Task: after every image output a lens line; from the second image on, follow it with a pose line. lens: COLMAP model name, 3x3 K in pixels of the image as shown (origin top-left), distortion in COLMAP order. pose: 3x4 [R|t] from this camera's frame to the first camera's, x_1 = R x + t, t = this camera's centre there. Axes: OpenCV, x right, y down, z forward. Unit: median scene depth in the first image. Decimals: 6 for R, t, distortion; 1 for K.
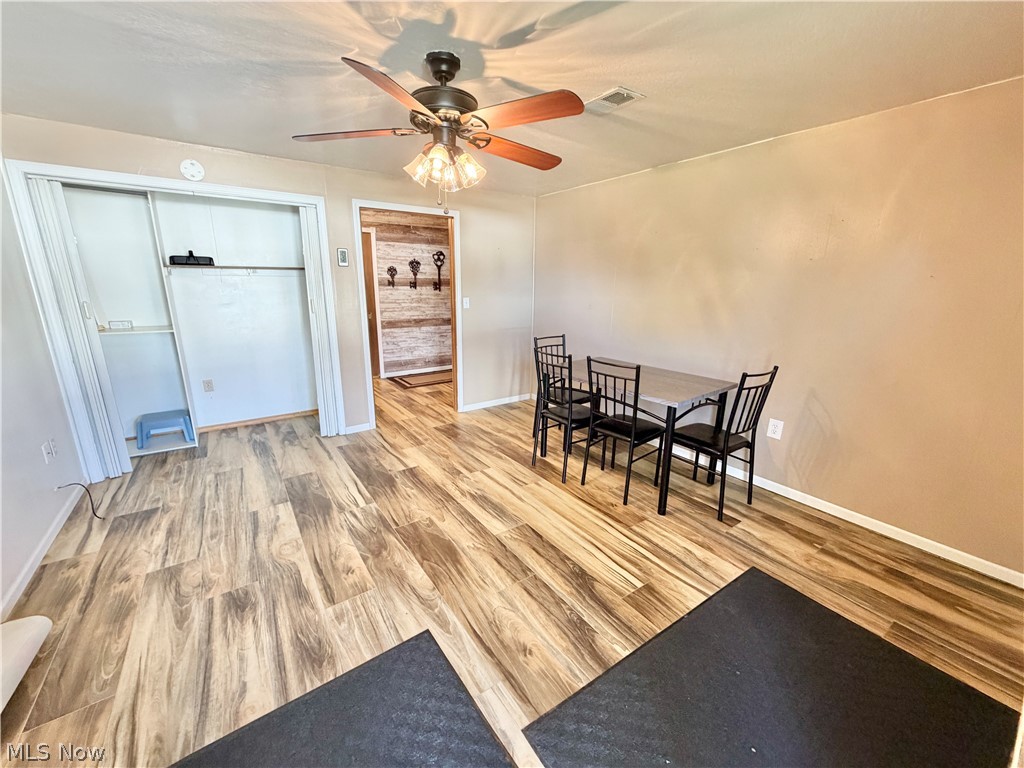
lens RADIAL K [[406.3, 0, 507.6], [0, 406.3, 382.5], [0, 0, 1]] dist [-0.000965, 0.000692]
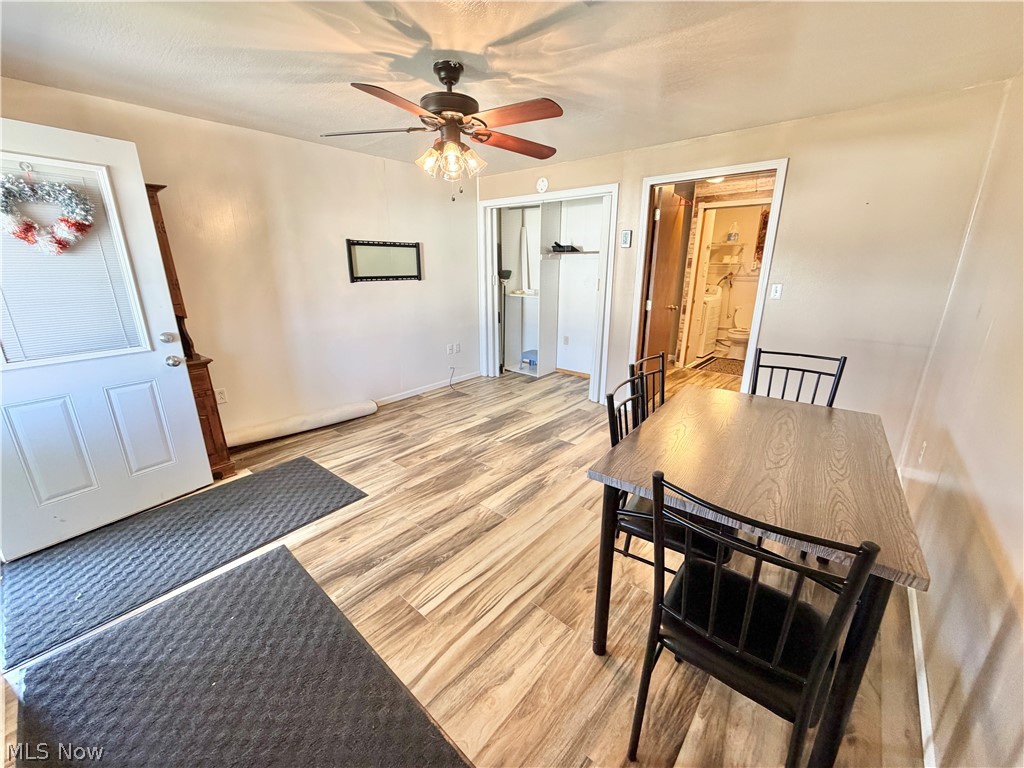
lens RADIAL K [[406.3, 0, 510.8], [0, 406.3, 383.9], [0, 0, 1]] dist [-0.000965, 0.000692]
pose [[0.249942, 0.265710, -0.931089, 0.986868], [-0.229930, 0.950391, 0.209495, -0.176493], [0.940564, 0.161724, 0.298638, 0.789015]]
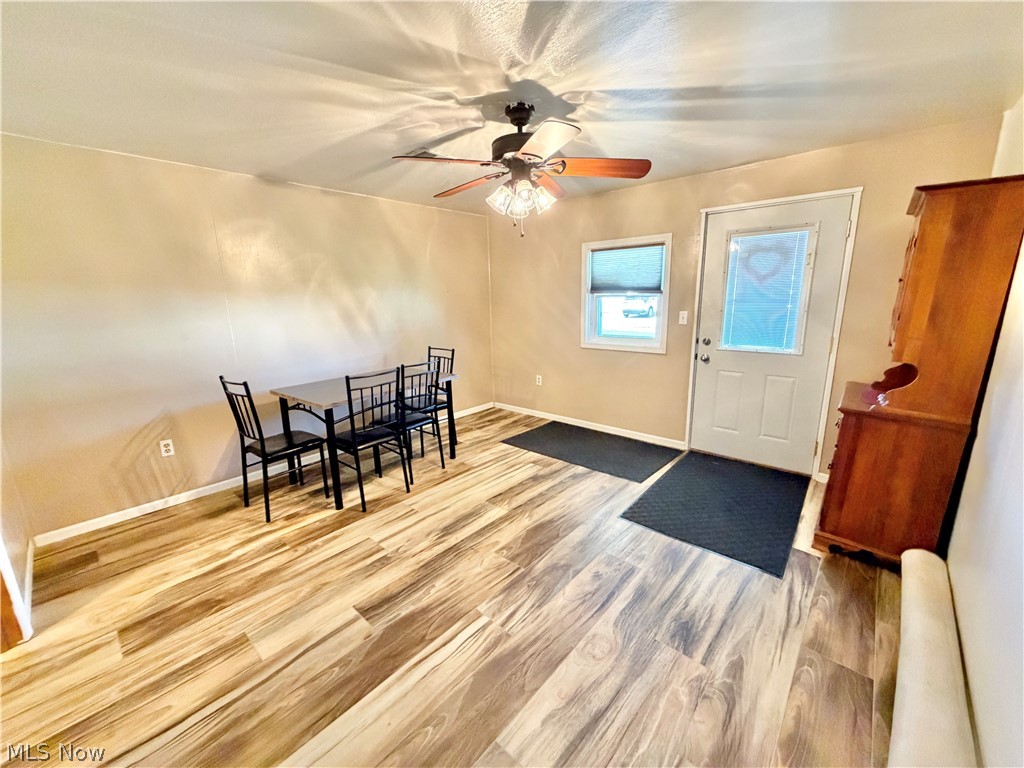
lens RADIAL K [[406.3, 0, 505.0], [0, 406.3, 383.8], [0, 0, 1]] dist [-0.000965, 0.000692]
pose [[-0.220444, -0.218510, 0.950609, -1.172493], [0.256246, 0.927379, 0.272593, -0.314500], [-0.941139, 0.303681, -0.148443, 1.187943]]
